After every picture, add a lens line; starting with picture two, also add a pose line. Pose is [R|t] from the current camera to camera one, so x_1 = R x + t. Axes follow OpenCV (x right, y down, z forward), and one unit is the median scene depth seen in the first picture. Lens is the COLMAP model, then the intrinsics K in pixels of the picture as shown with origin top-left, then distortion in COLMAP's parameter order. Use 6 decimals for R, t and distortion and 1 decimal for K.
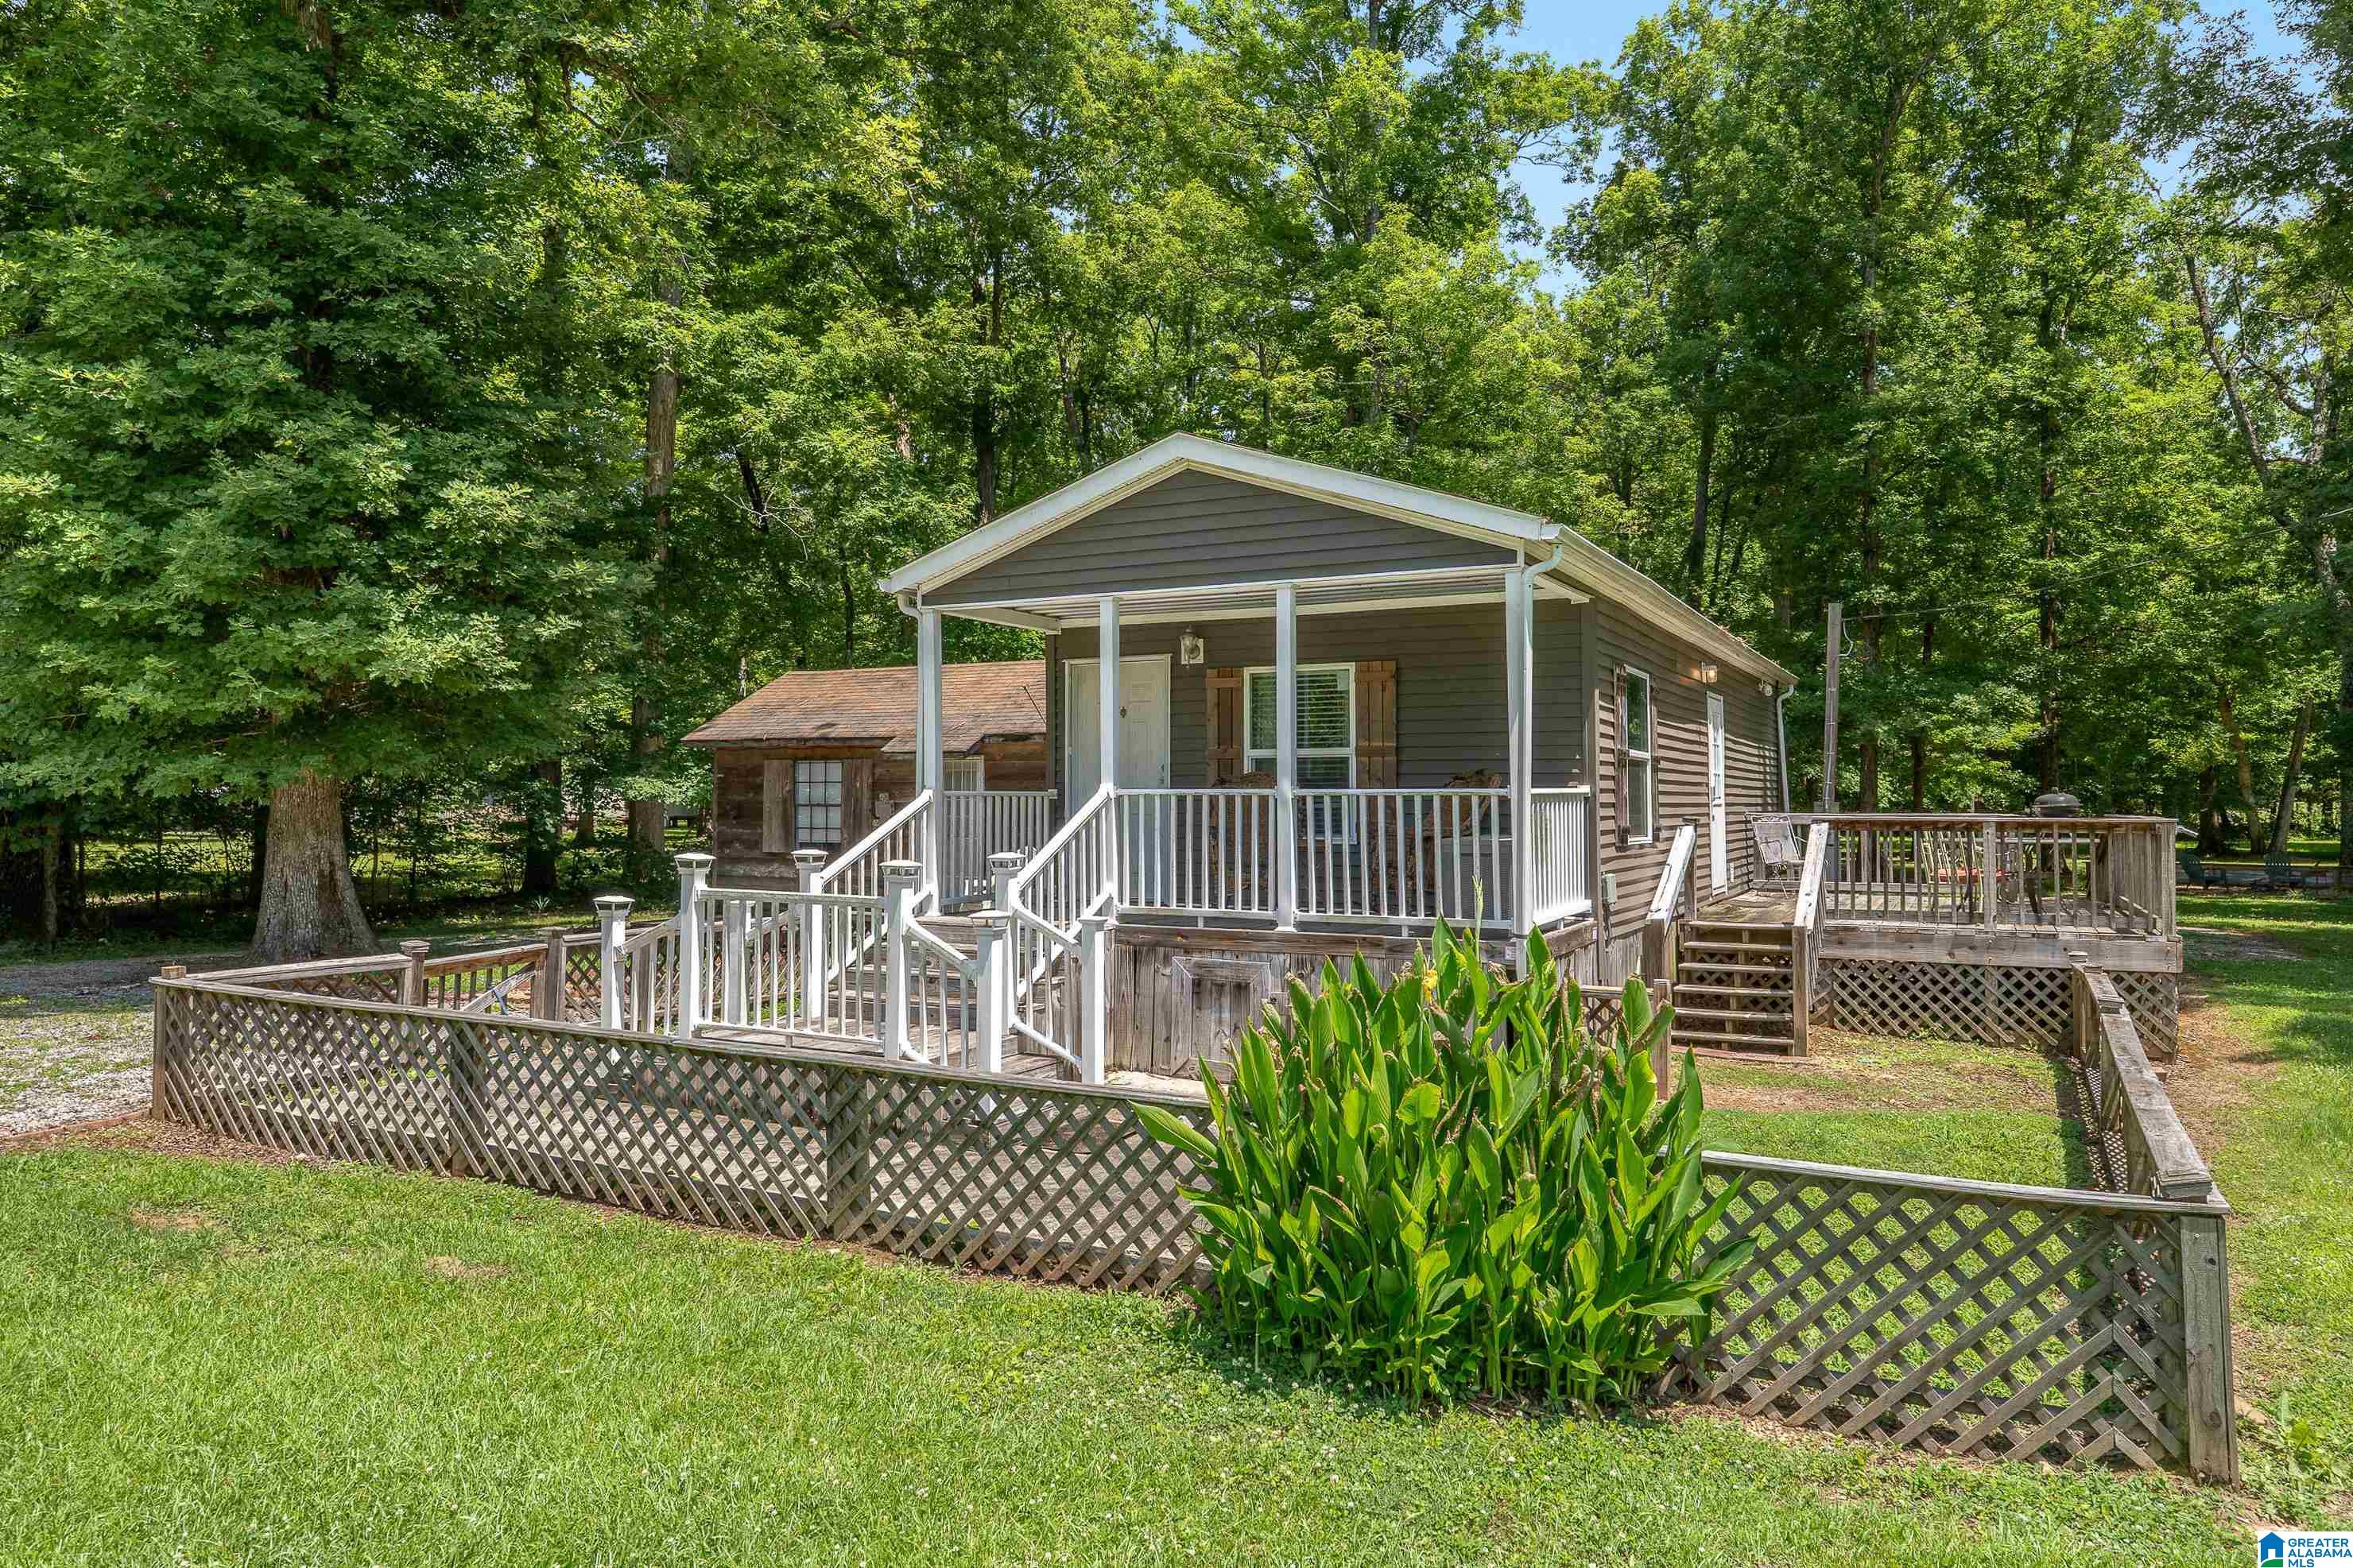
lens RADIAL K [[1559.4, 0, 1180.4], [0, 1559.4, 700.8], [0, 0, 1]] dist [0.003782, -0.000956]
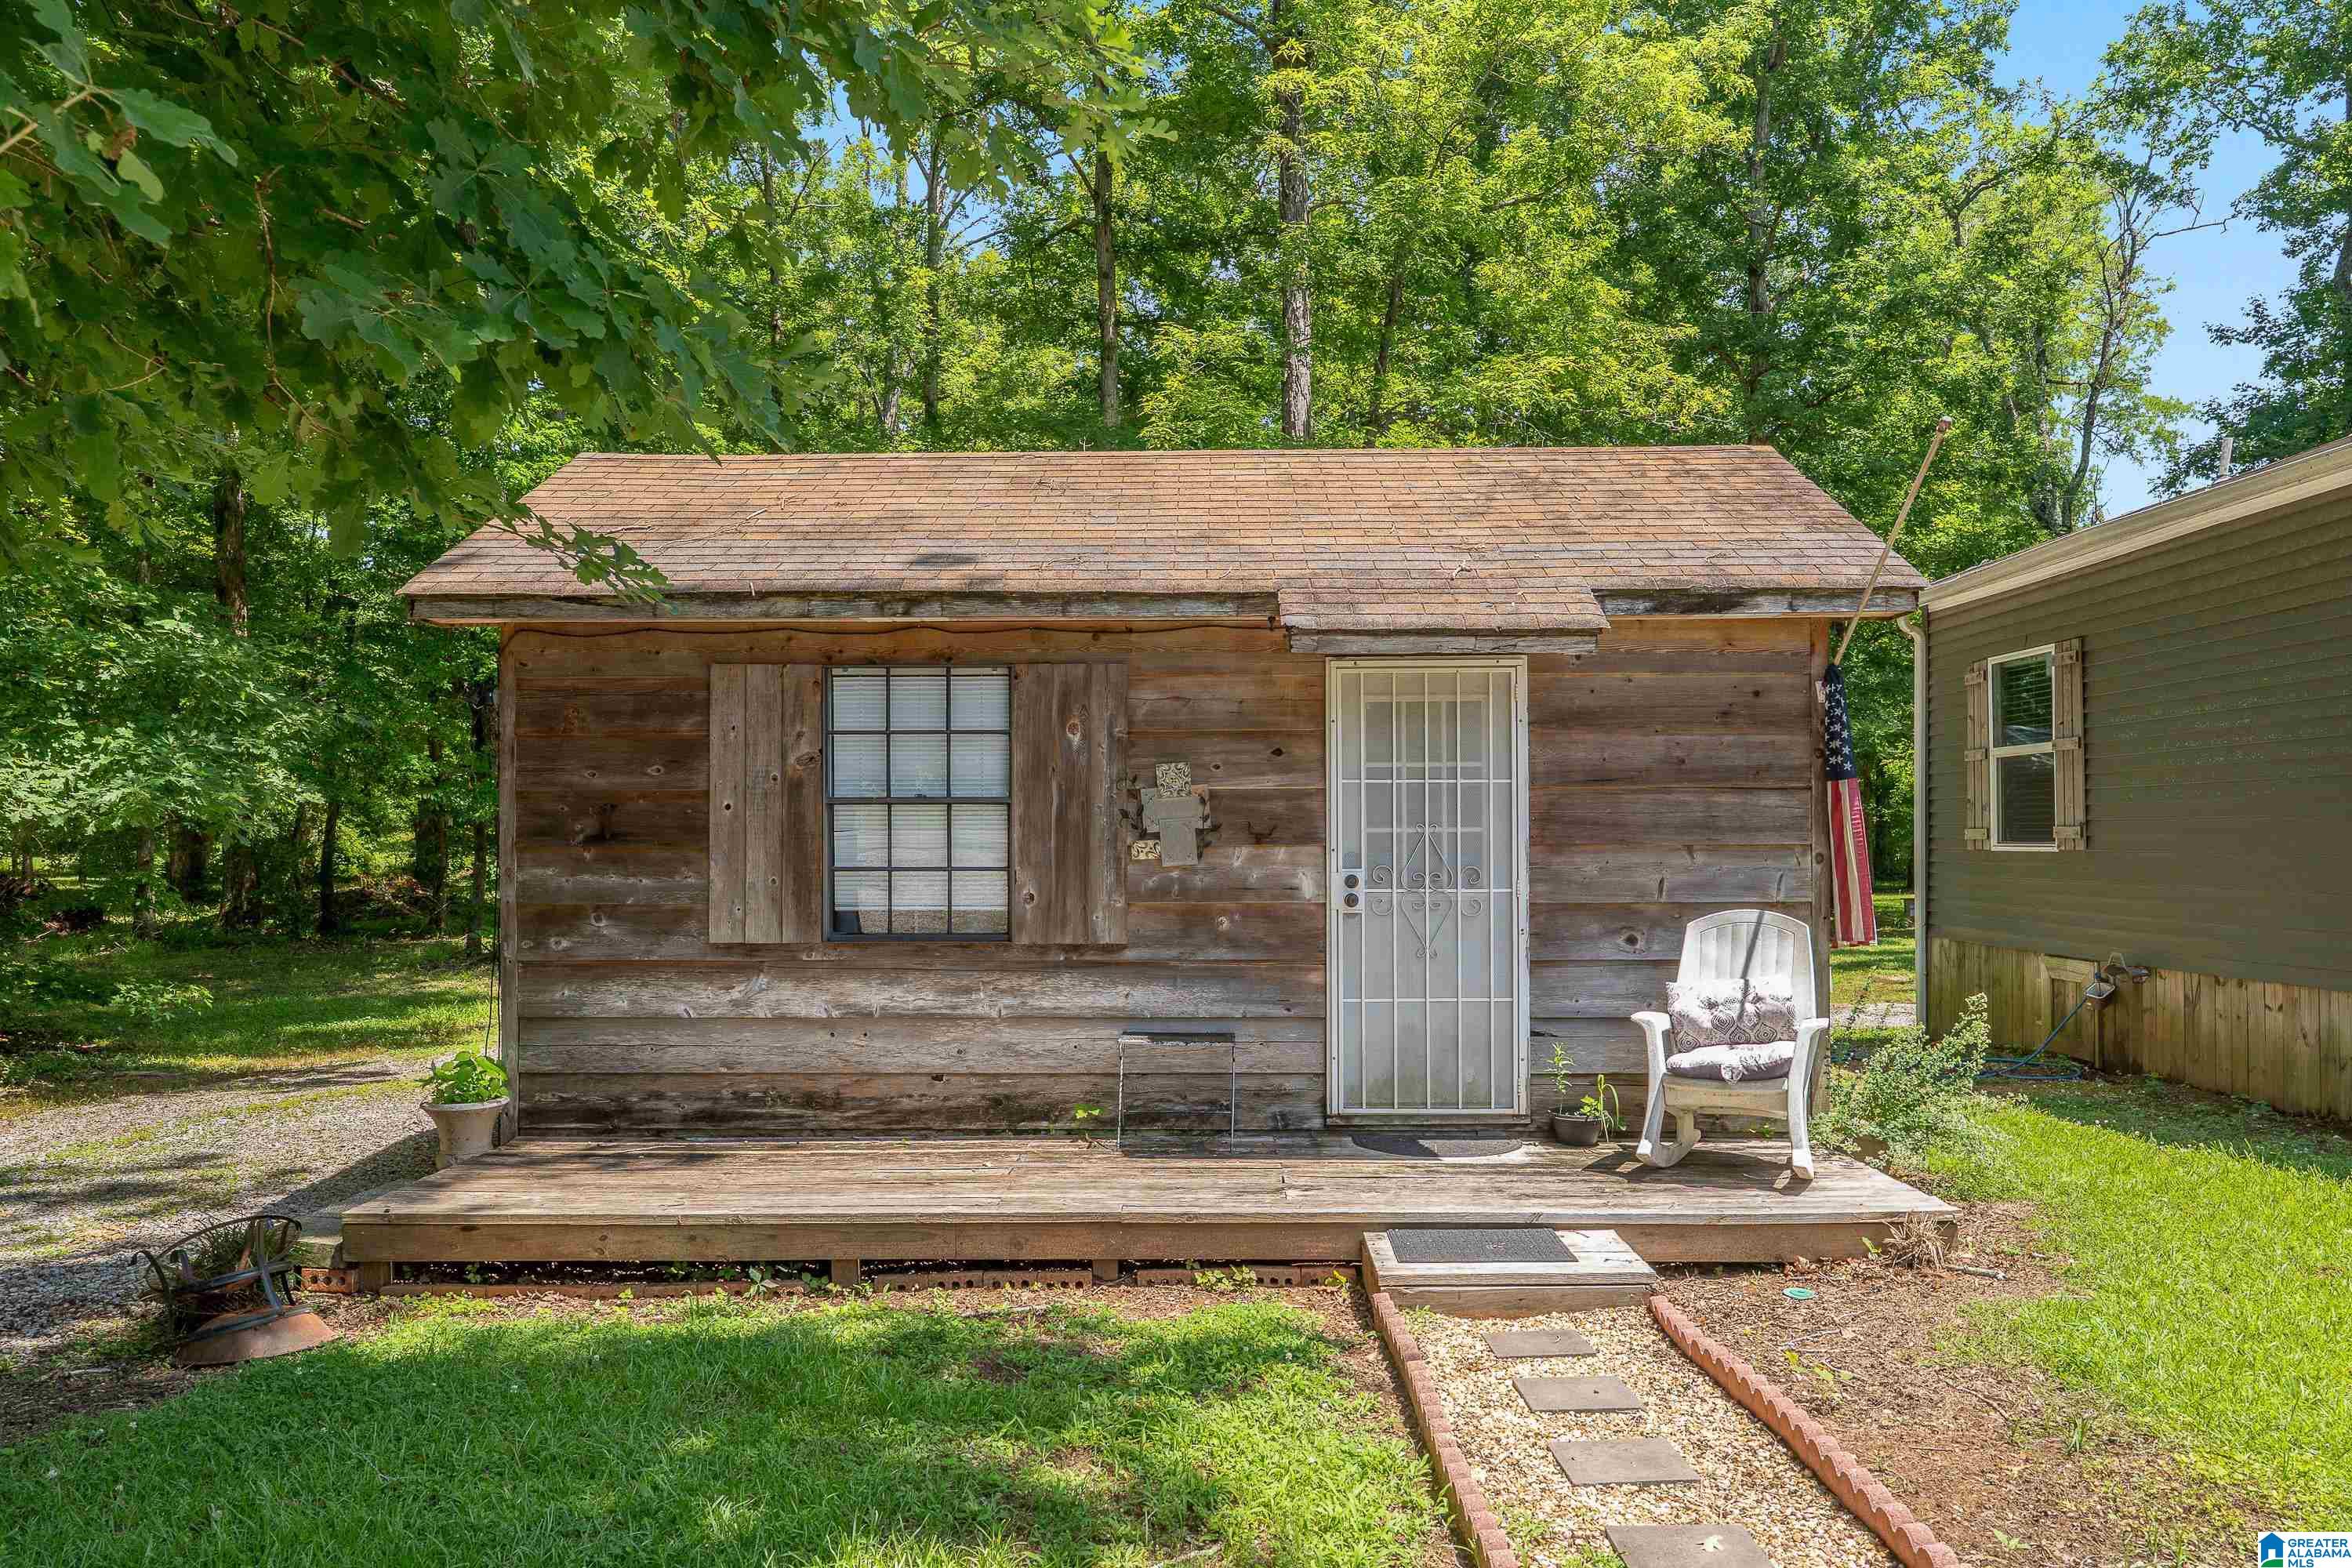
lens RADIAL K [[1662.6, 0, 1178.5], [0, 1662.6, 856.9], [0, 0, 1]] dist [-0.002125, -0.003849]
pose [[0.890067, -0.004161, 0.455810, -0.672287], [-0.025711, 0.997908, 0.059317, 0.109723], [-0.455104, -0.064515, 0.888098, 1.271240]]
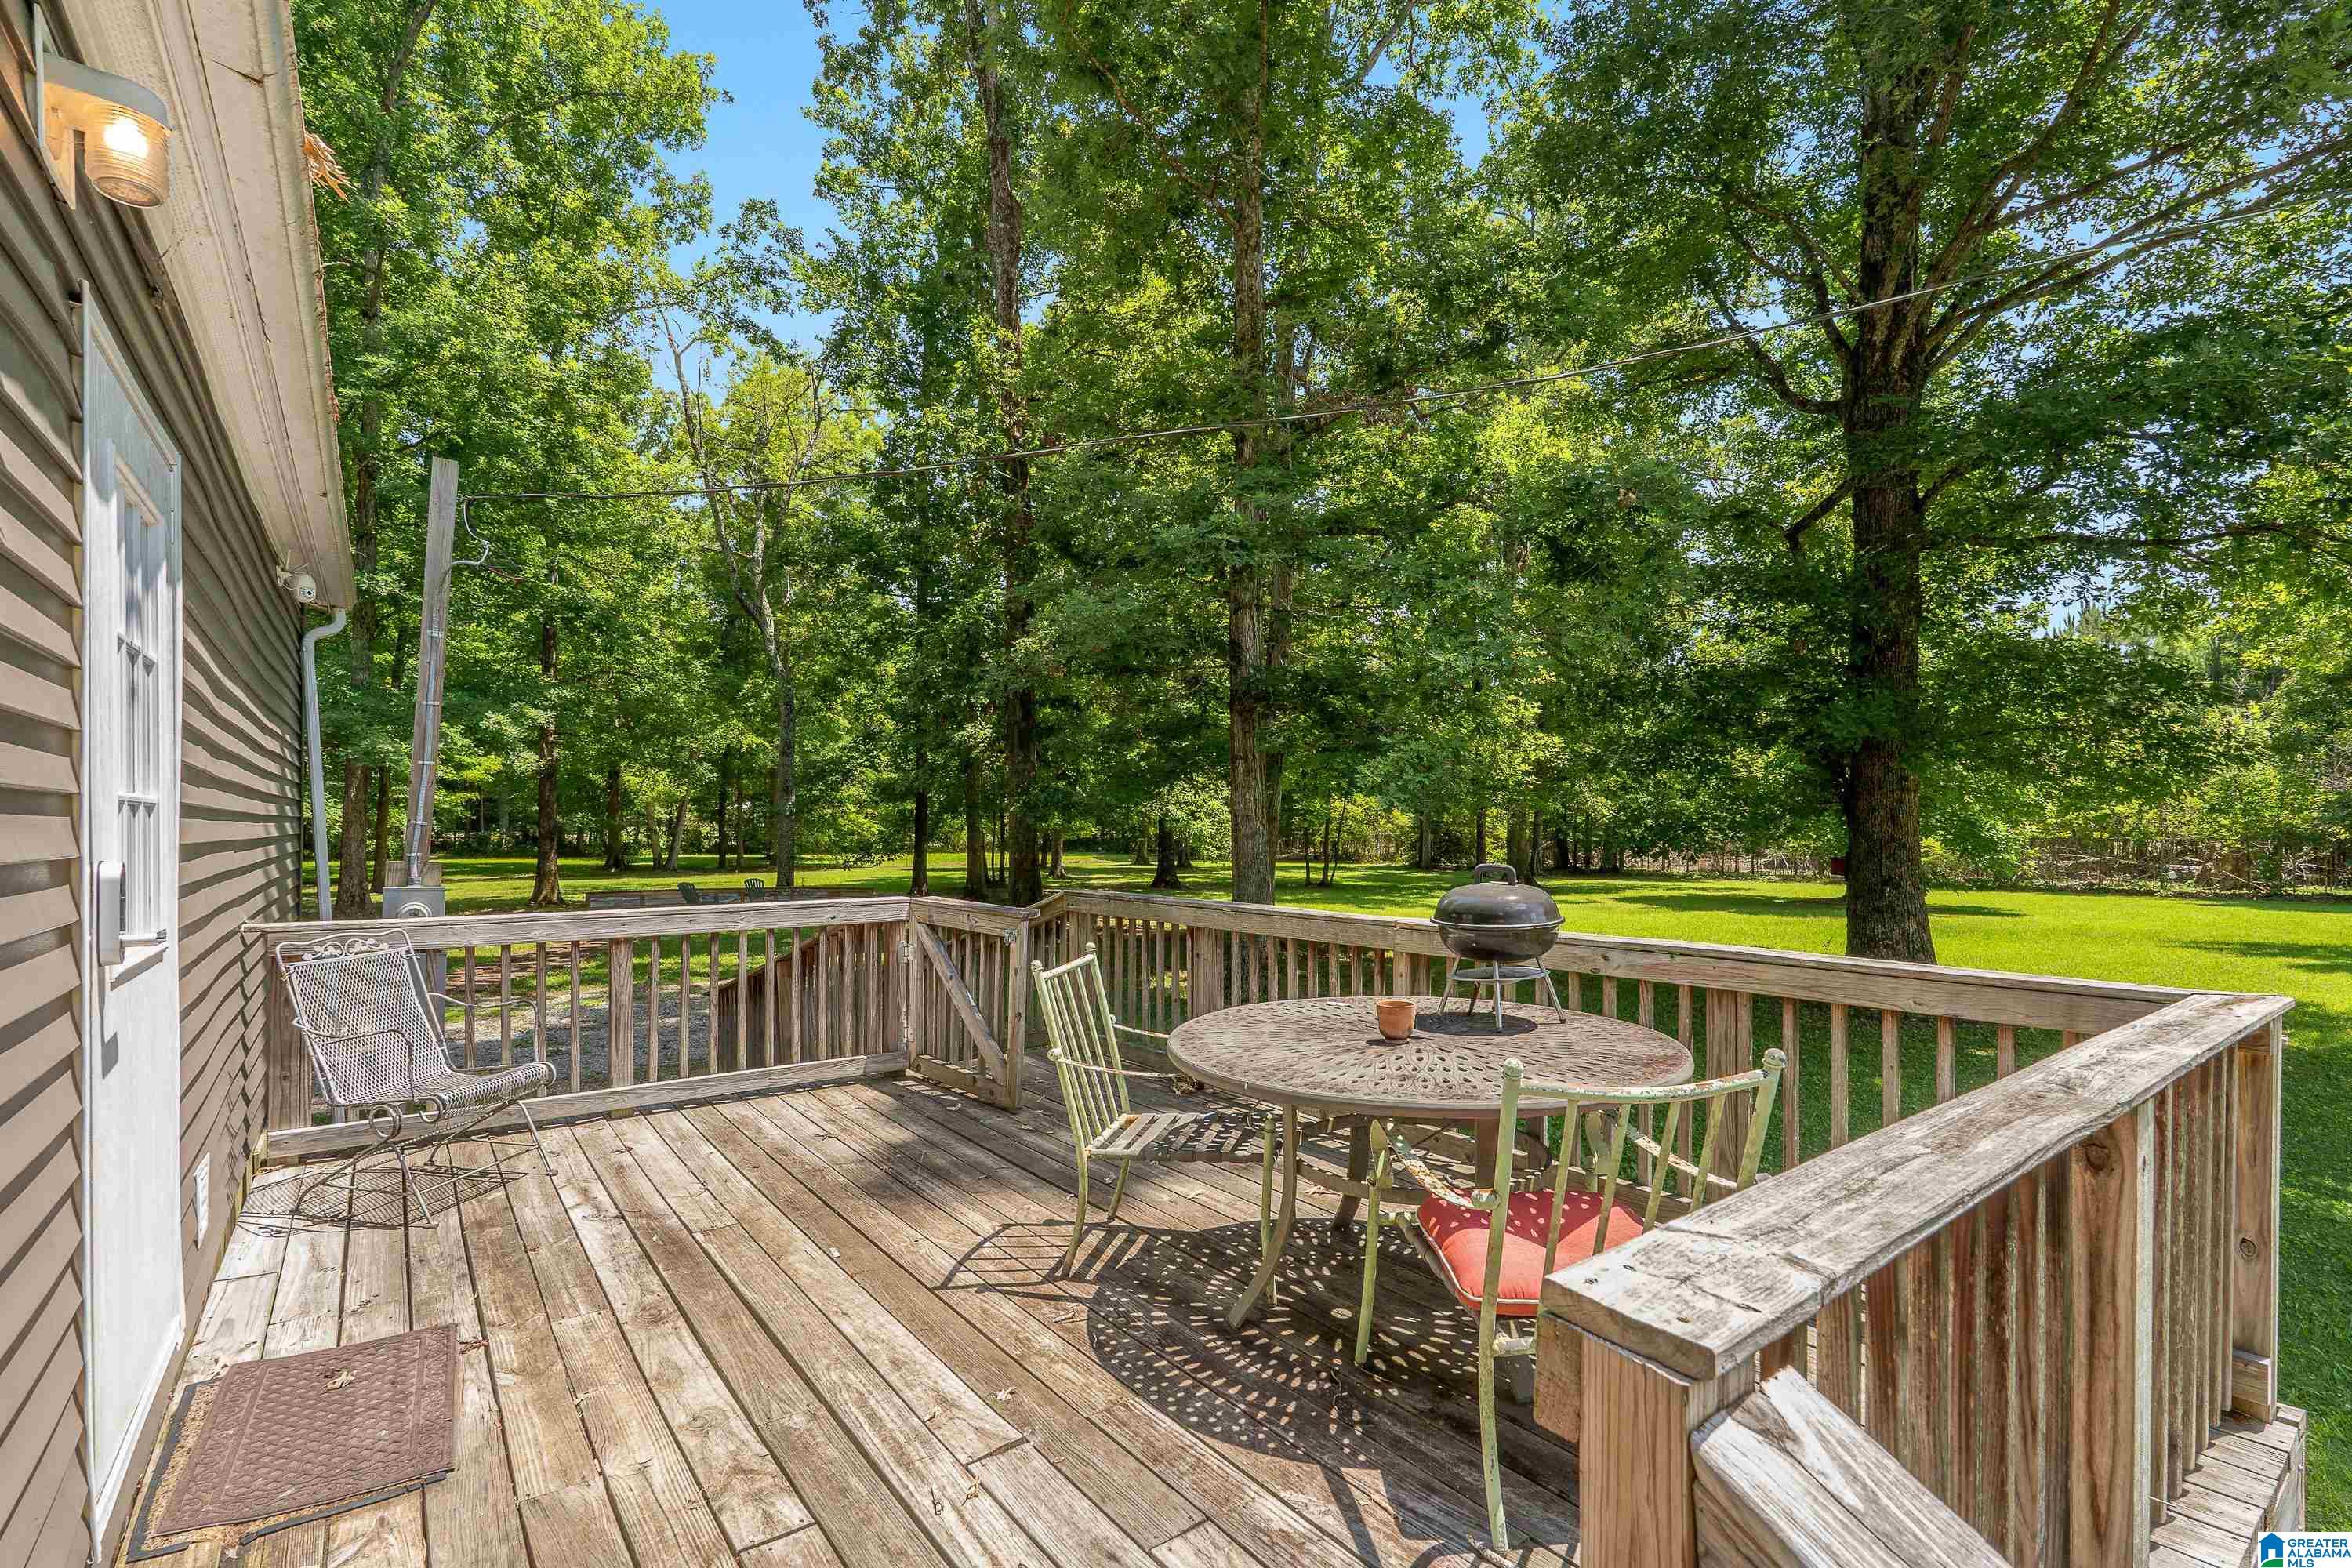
lens RADIAL K [[1059.0, 0, 1170.5], [0, 1059.0, 798.5], [0, 0, 1]] dist [-0.003338, -0.000519]
pose [[0.424279, 0.022104, 0.905262, 0.427175], [-0.054591, 0.998508, 0.001205, 0.060325], [-0.903885, -0.049931, 0.424853, 1.265970]]
